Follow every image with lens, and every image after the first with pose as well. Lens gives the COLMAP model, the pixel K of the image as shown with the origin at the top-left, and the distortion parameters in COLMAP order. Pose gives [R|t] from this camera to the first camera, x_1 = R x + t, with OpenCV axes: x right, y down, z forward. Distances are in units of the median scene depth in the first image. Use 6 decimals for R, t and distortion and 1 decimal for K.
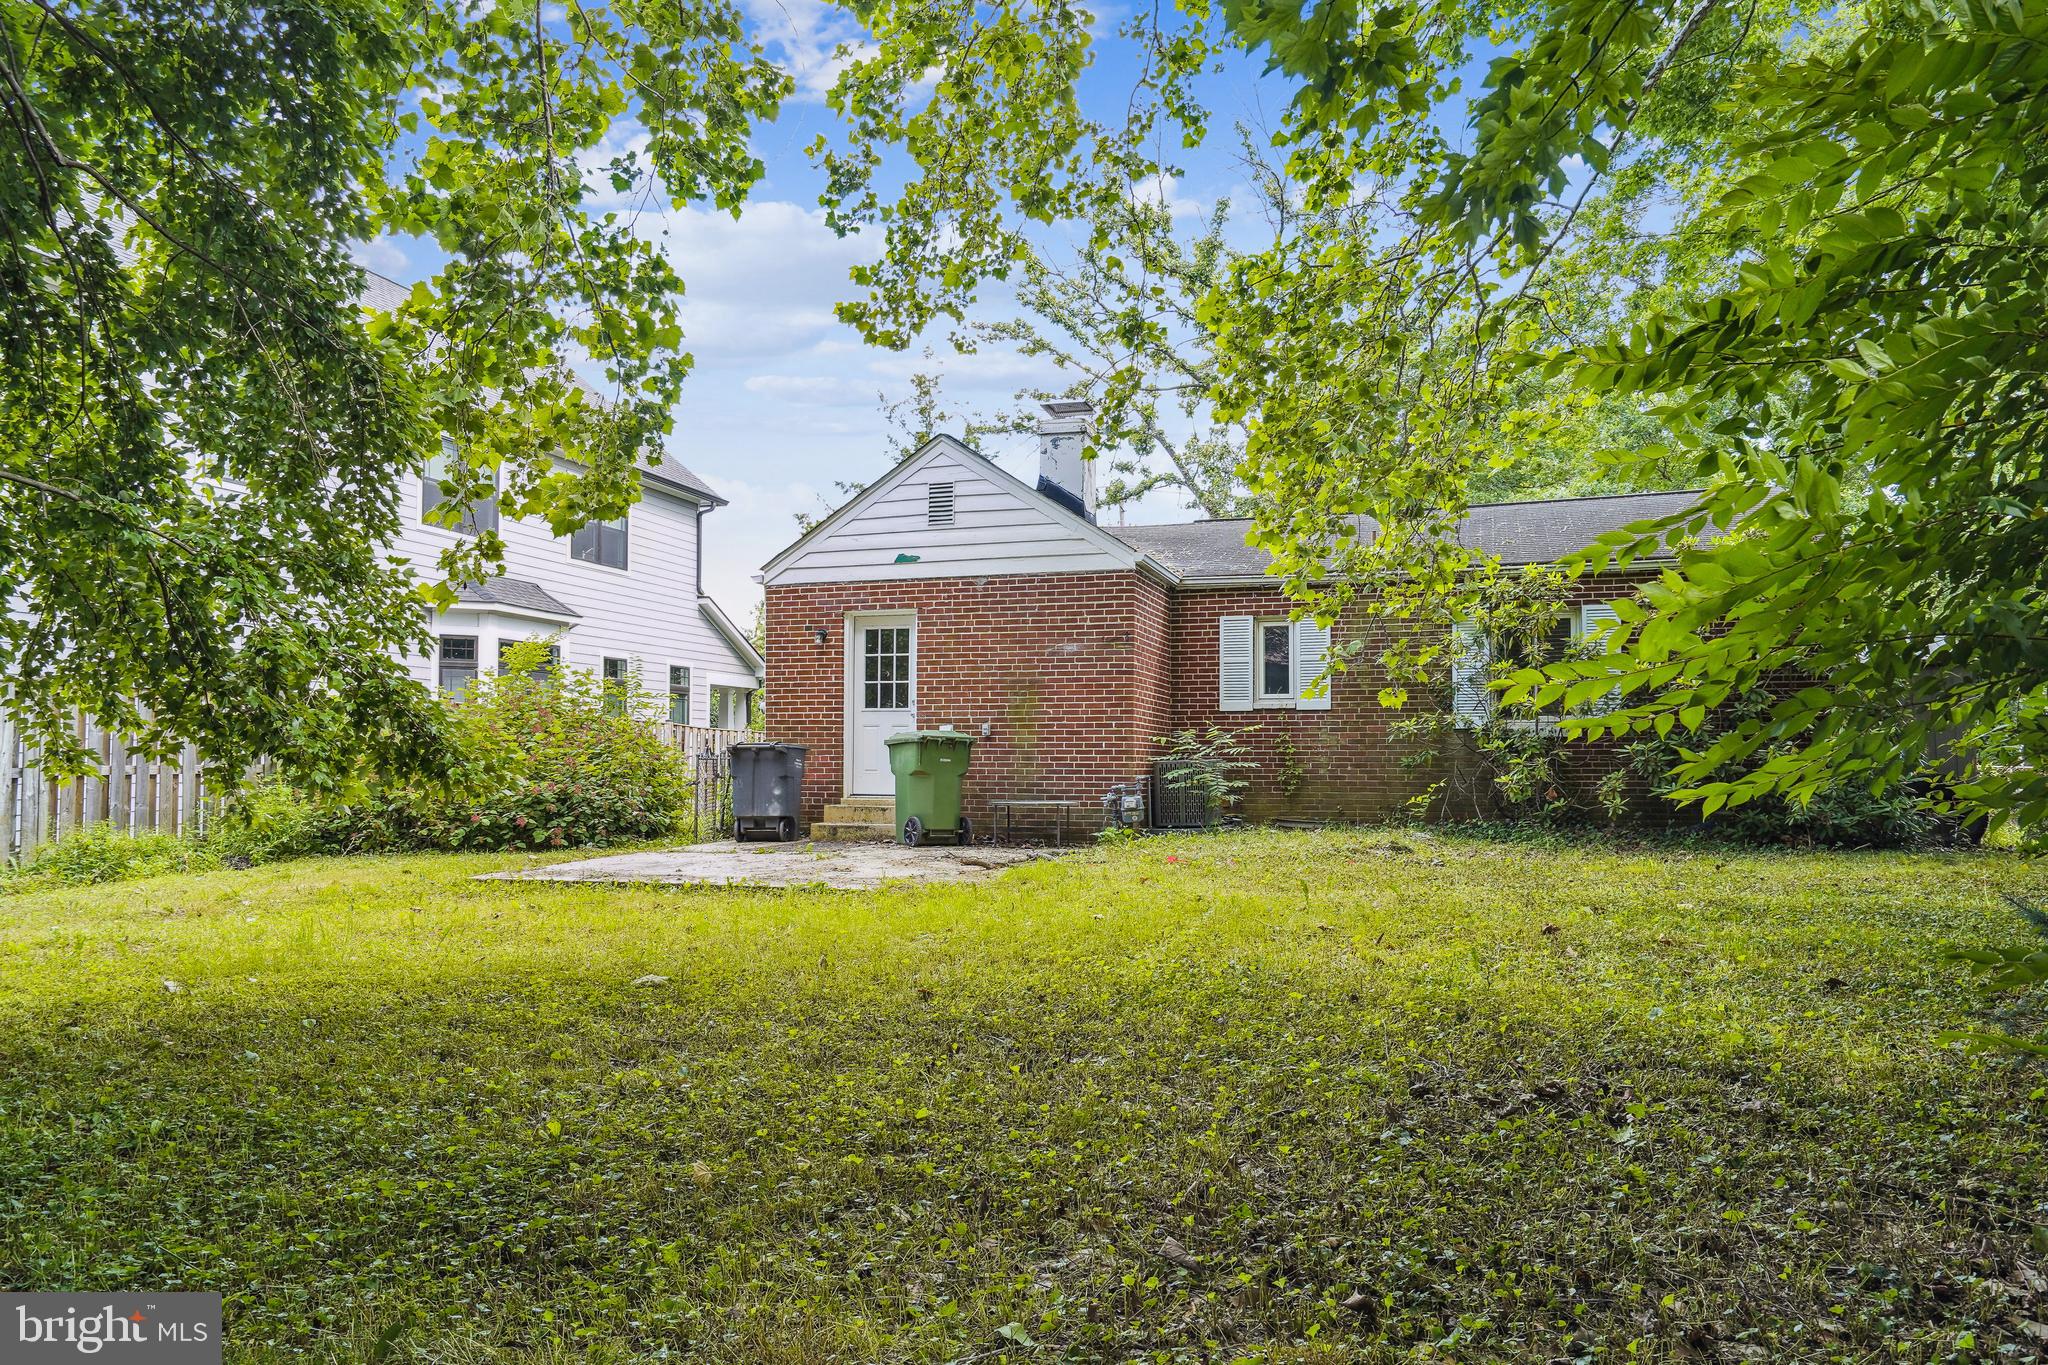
lens RADIAL K [[1433.7, 0, 1024.0], [0, 1433.7, 682.5], [0, 0, 1]] dist [-0.029443, 0.001580]
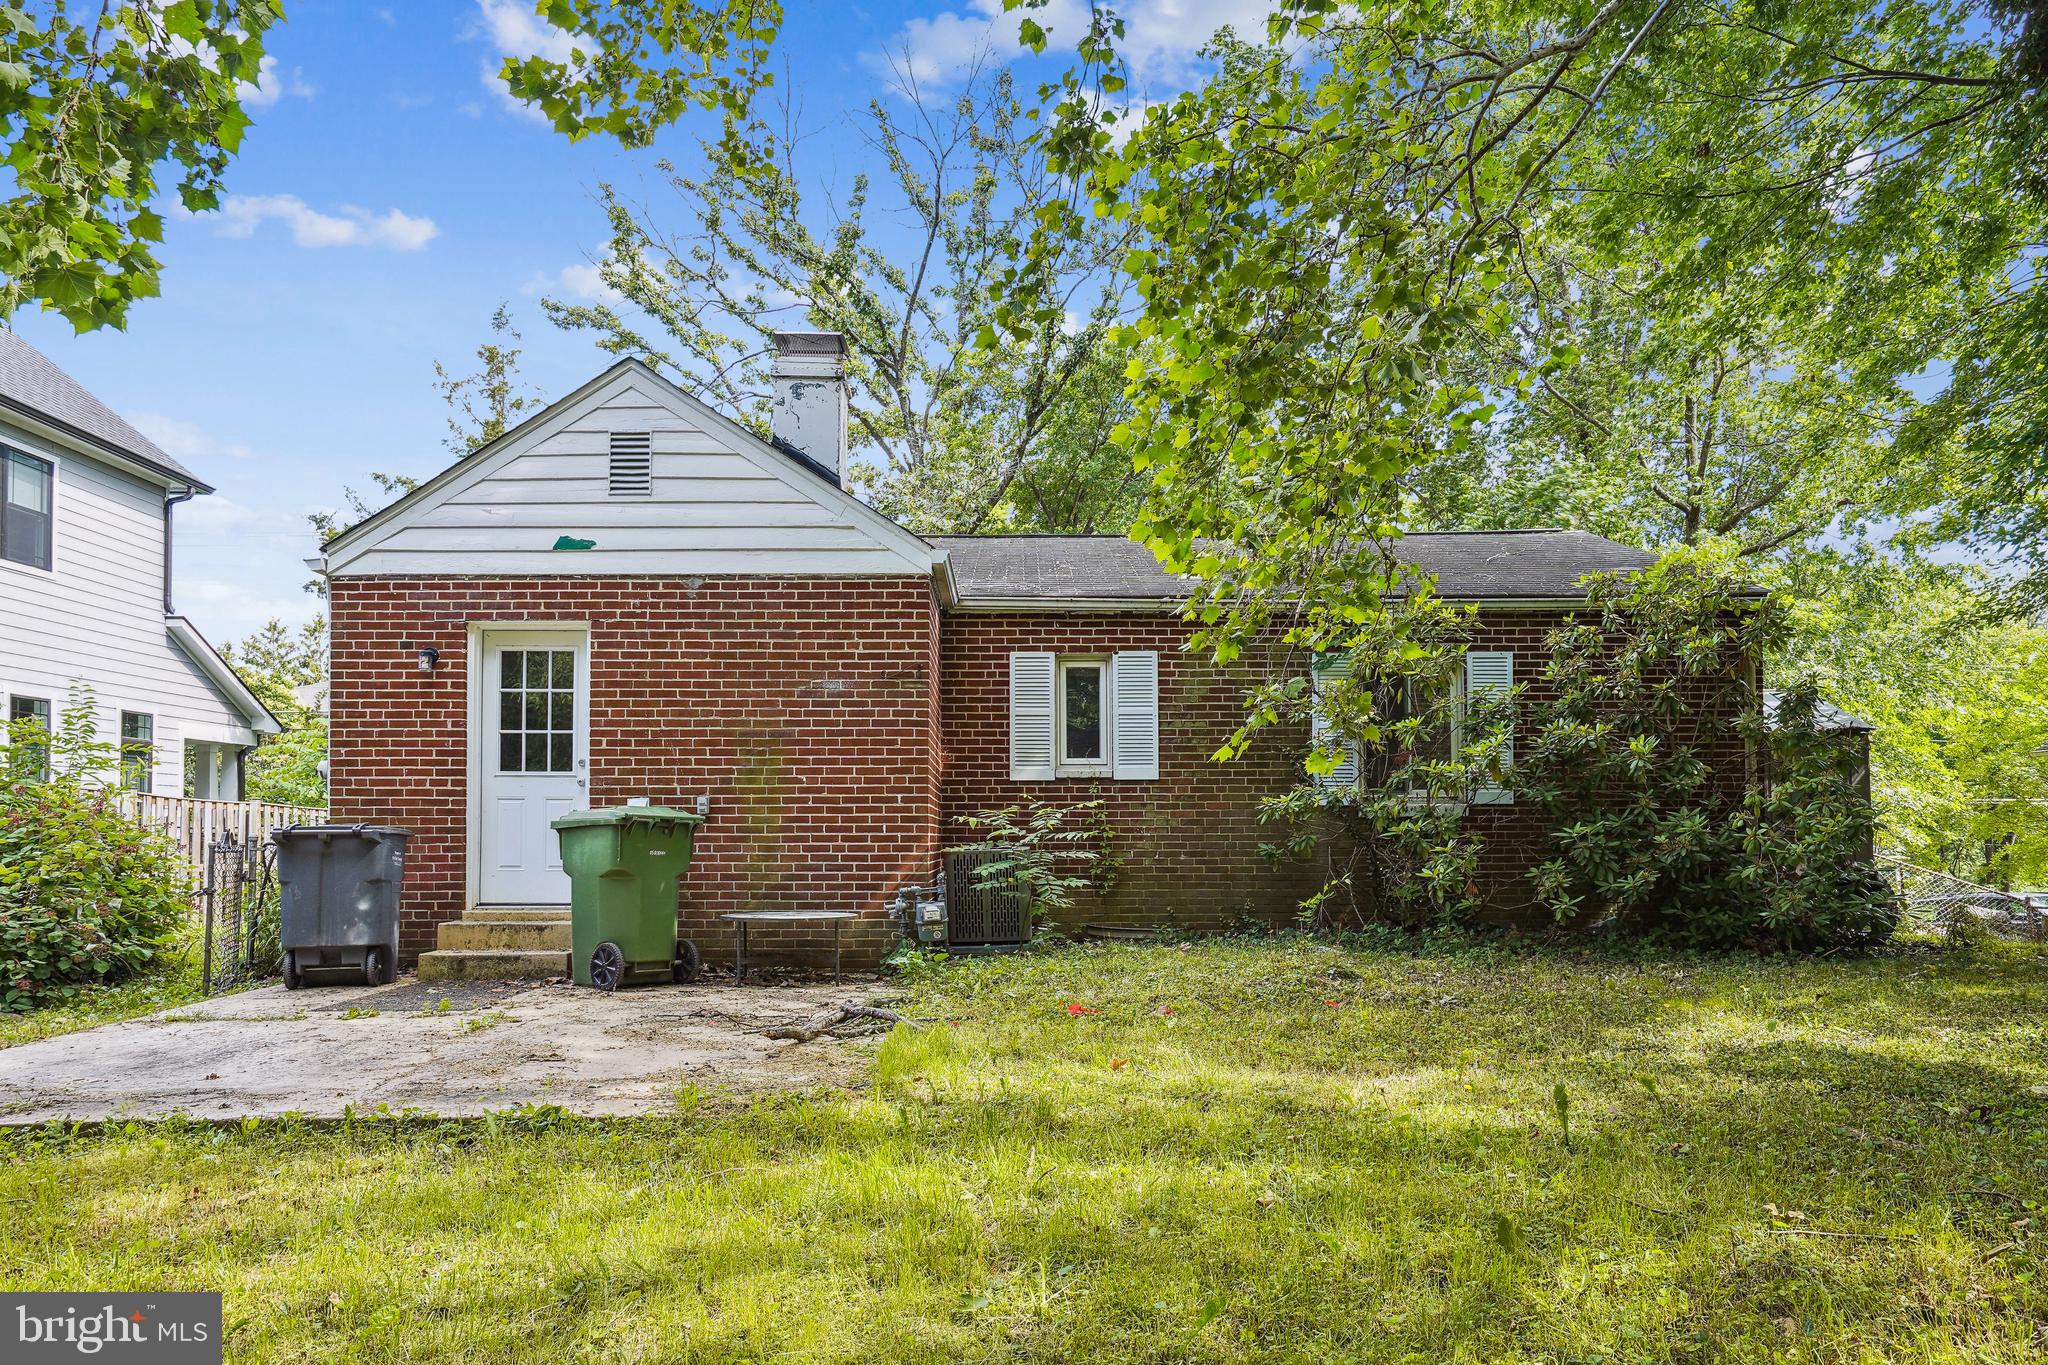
lens RADIAL K [[1458.6, 0, 1022.9], [0, 1458.6, 773.8], [0, 0, 1]] dist [0.002429, 0.035388]
pose [[0.947746, 0.010519, 0.318852, -0.098419], [-0.014992, 0.999821, 0.011577, 0.007900], [-0.318673, -0.015752, 0.947734, 0.298188]]
